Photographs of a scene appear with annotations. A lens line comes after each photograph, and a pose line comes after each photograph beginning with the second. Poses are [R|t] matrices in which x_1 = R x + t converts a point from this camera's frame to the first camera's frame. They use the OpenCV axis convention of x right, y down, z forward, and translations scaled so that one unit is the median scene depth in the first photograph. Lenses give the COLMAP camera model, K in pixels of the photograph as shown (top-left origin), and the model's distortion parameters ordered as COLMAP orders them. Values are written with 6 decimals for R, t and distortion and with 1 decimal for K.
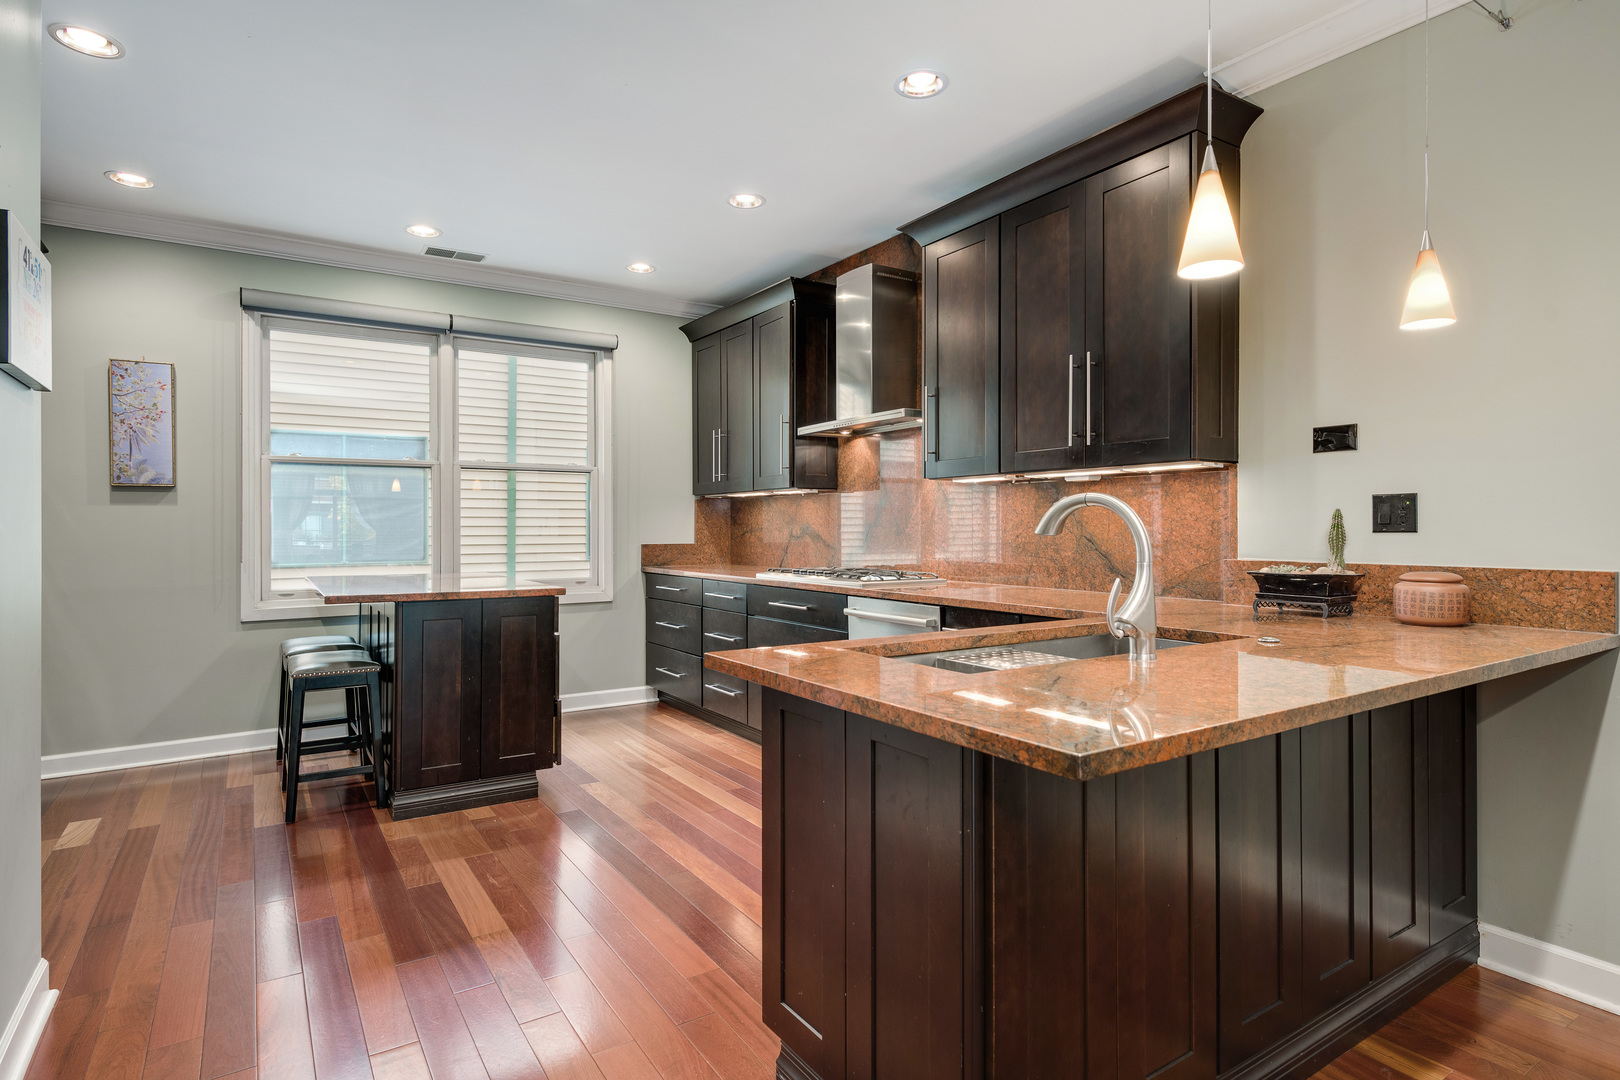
lens RADIAL K [[832.0, 0, 815.8], [0, 832.0, 518.7], [0, 0, 1]] dist [0.001893, 0.000447]
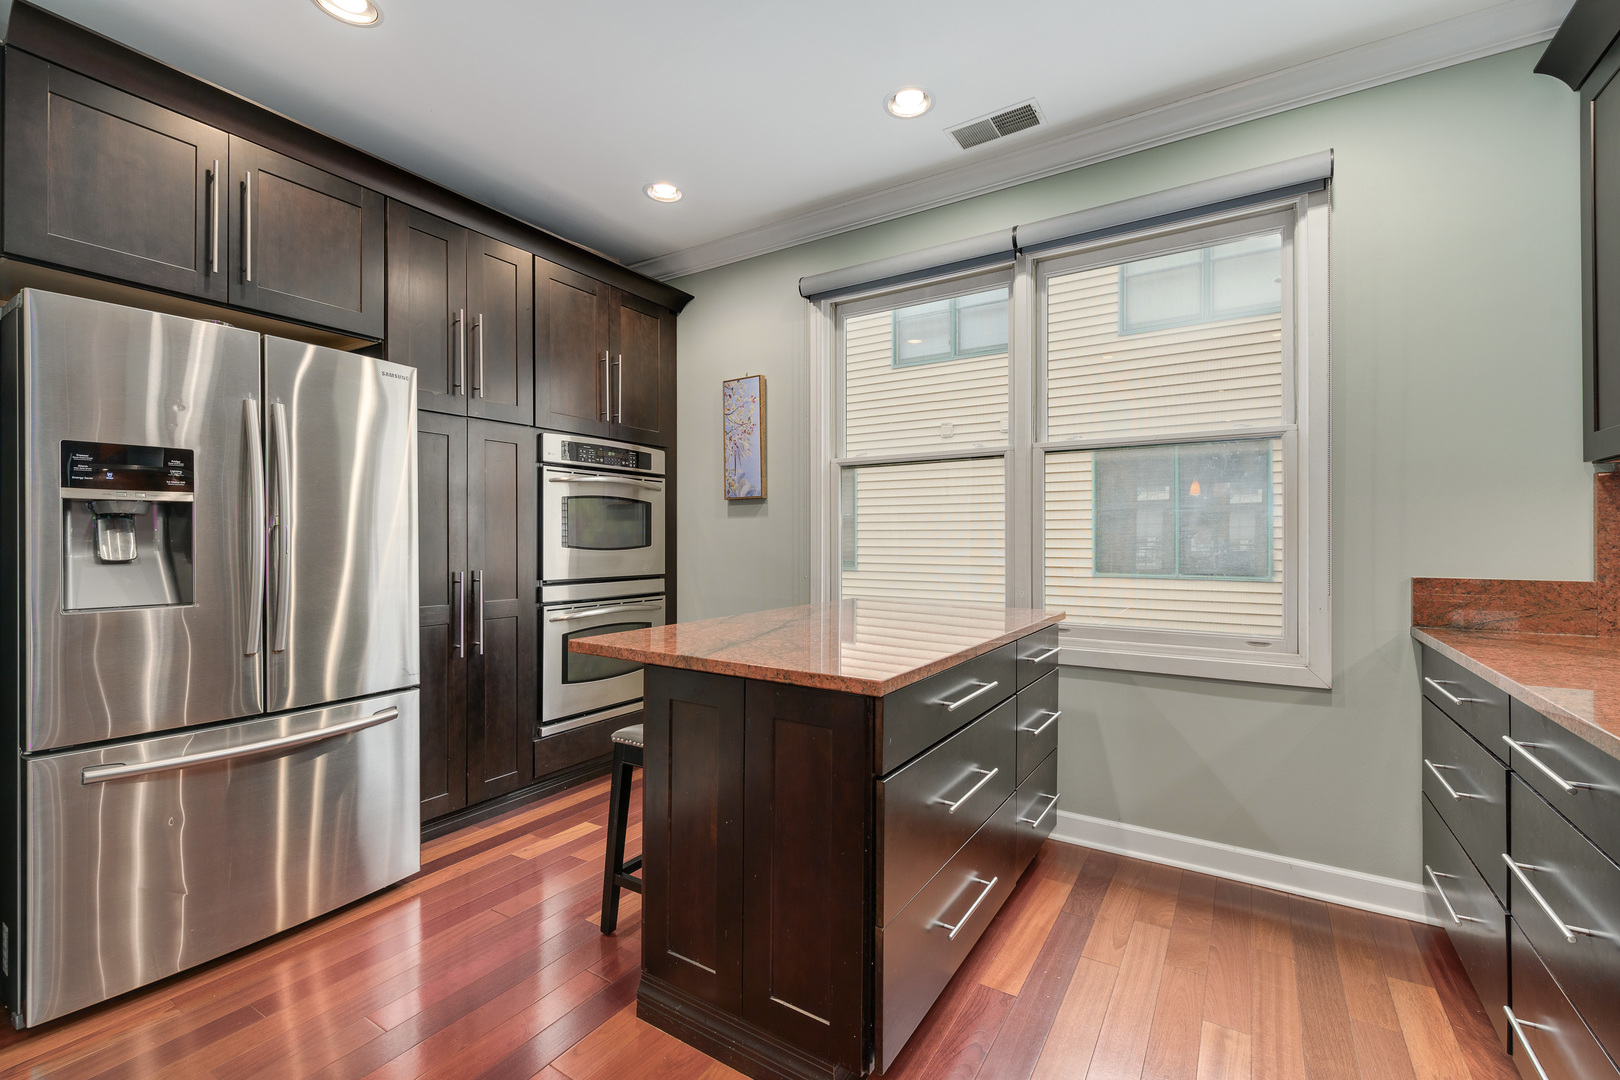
lens RADIAL K [[699.6, 0, 804.5], [0, 699.6, 536.4], [0, 0, 1]] dist [0.001612, -0.000244]
pose [[0.402439, 0.000046, -0.915447, 0.014715], [0.008290, 0.999959, 0.003695, 0.004026], [0.915409, -0.009076, 0.402422, 0.666100]]
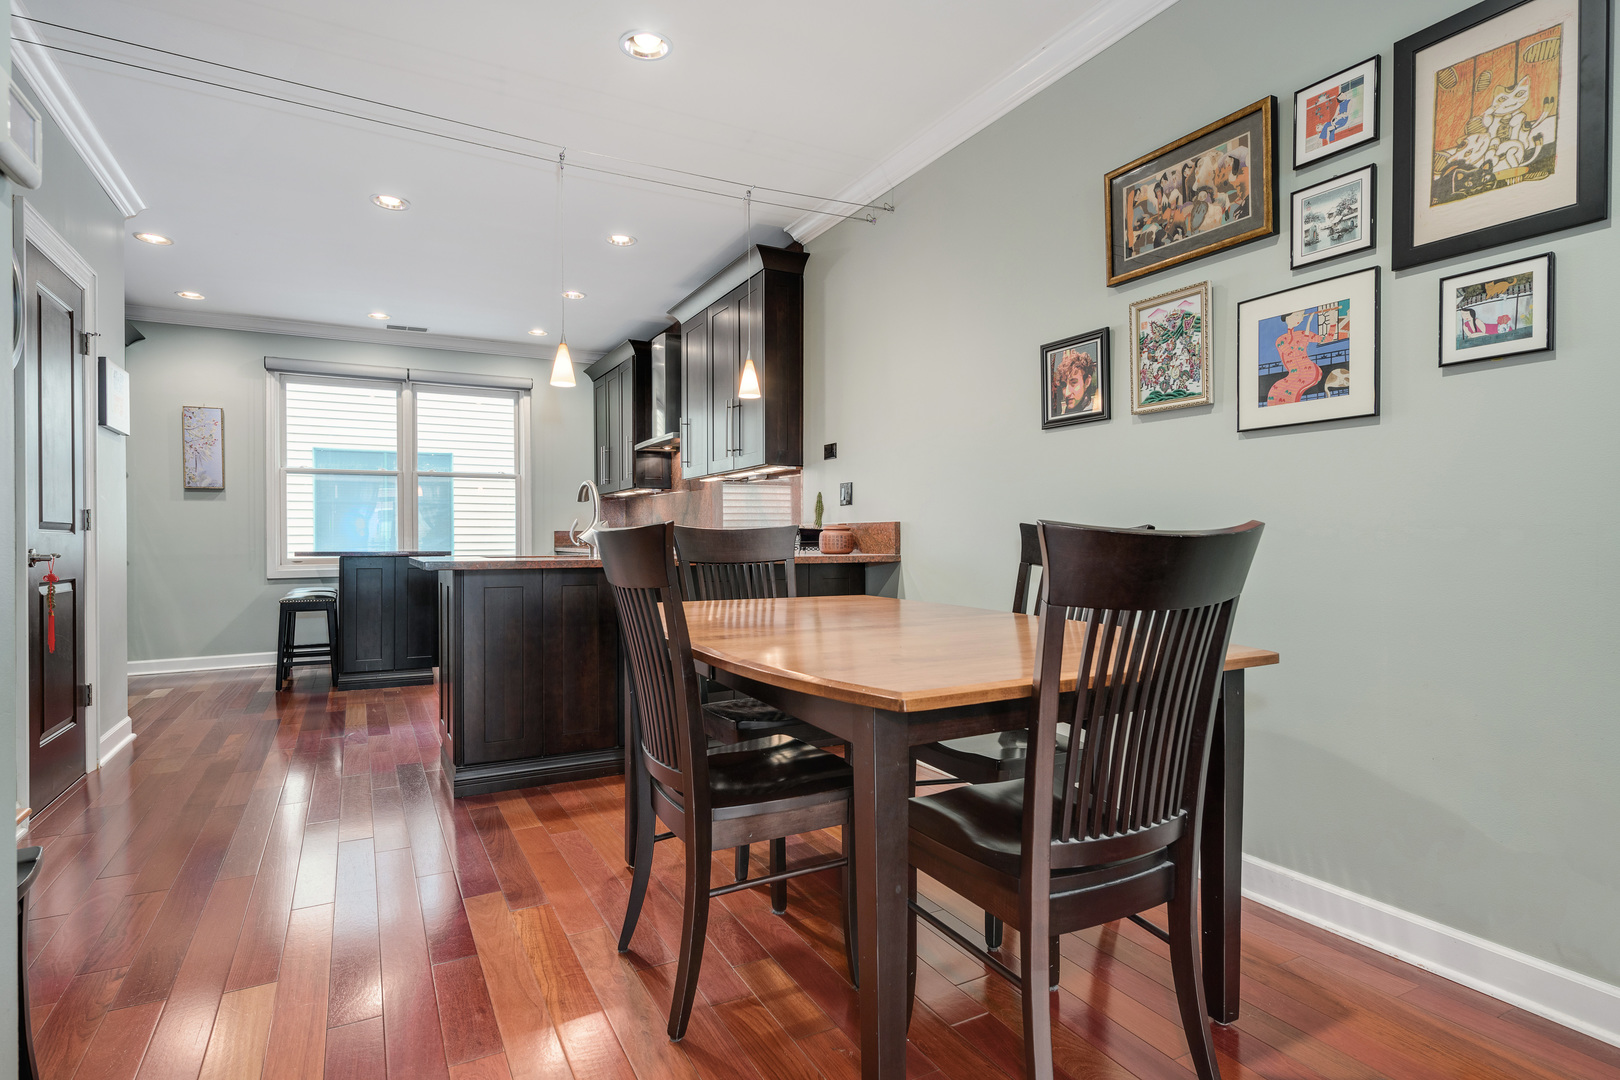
lens RADIAL K [[806.6, 0, 804.1], [0, 806.6, 530.9], [0, 0, 1]] dist [-0.000985, -0.000345]
pose [[0.996415, -0.002697, -0.084551, 0.392926], [0.003192, 0.999979, 0.005724, 0.031825], [0.084534, -0.005974, 0.996403, -0.362783]]
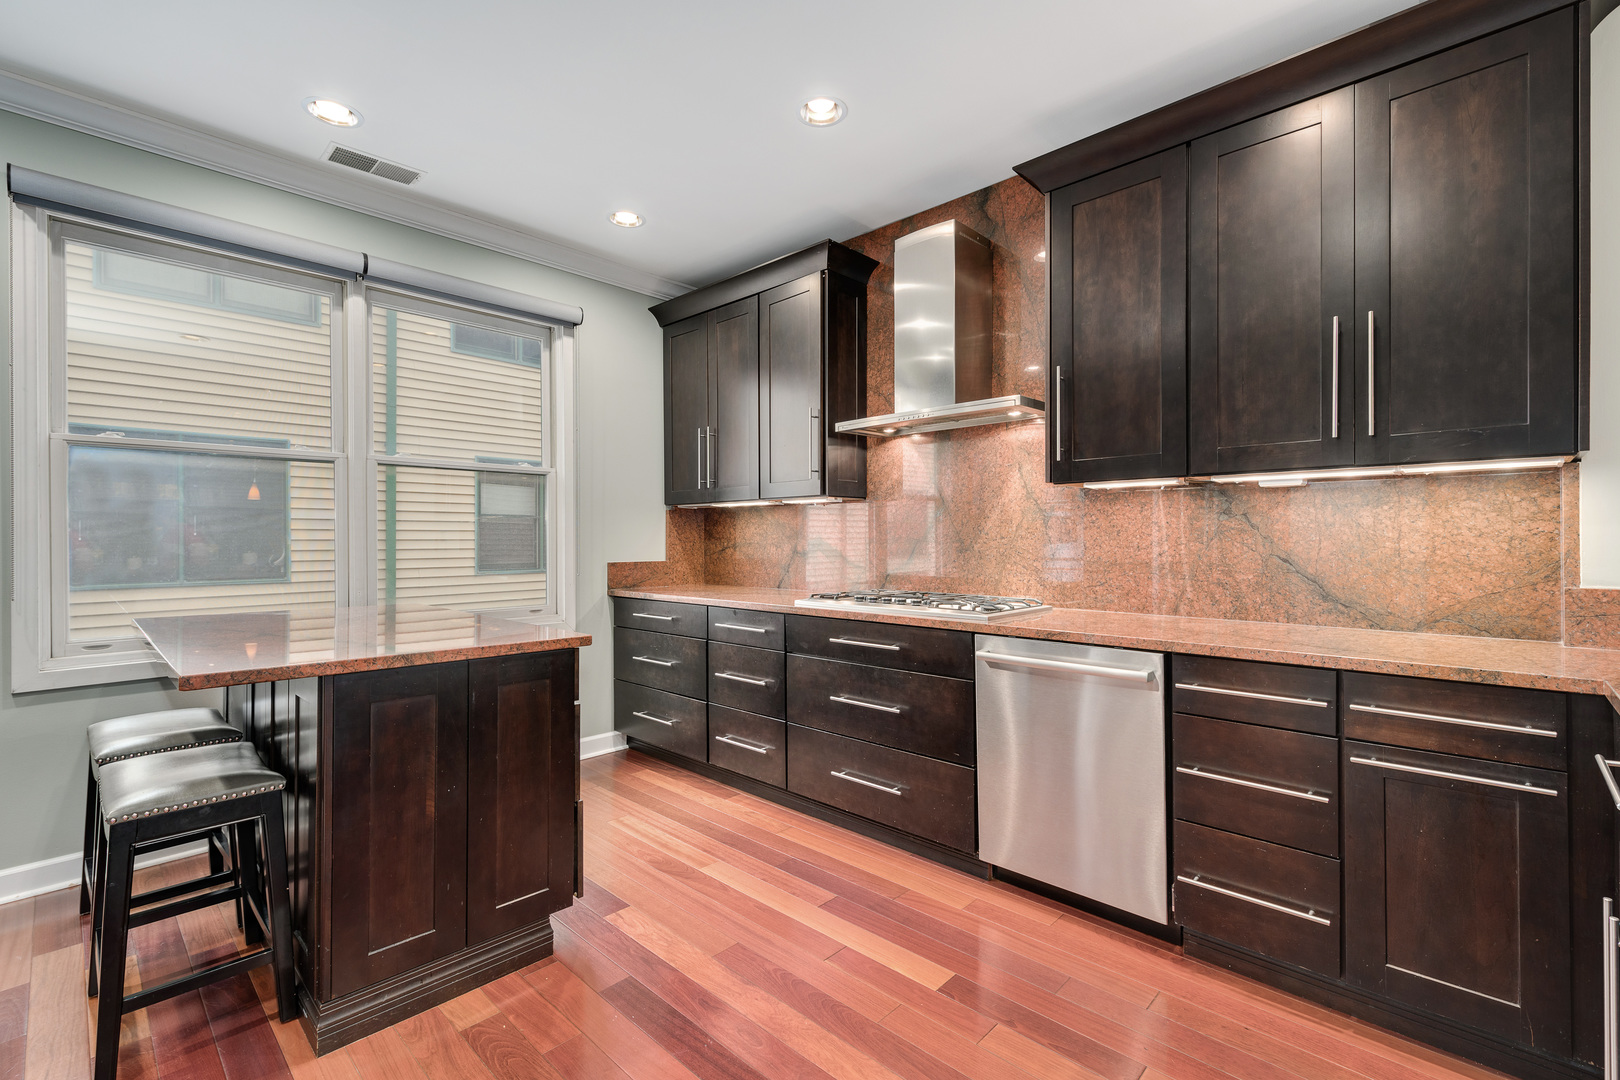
lens RADIAL K [[699.6, 0, 804.5], [0, 699.6, 536.4], [0, 0, 1]] dist [0.001612, -0.000244]
pose [[0.976193, 0.001089, 0.216900, -0.210900], [-0.002358, 0.999982, 0.005592, -0.000006], [-0.216890, -0.005970, 0.976178, 0.338803]]
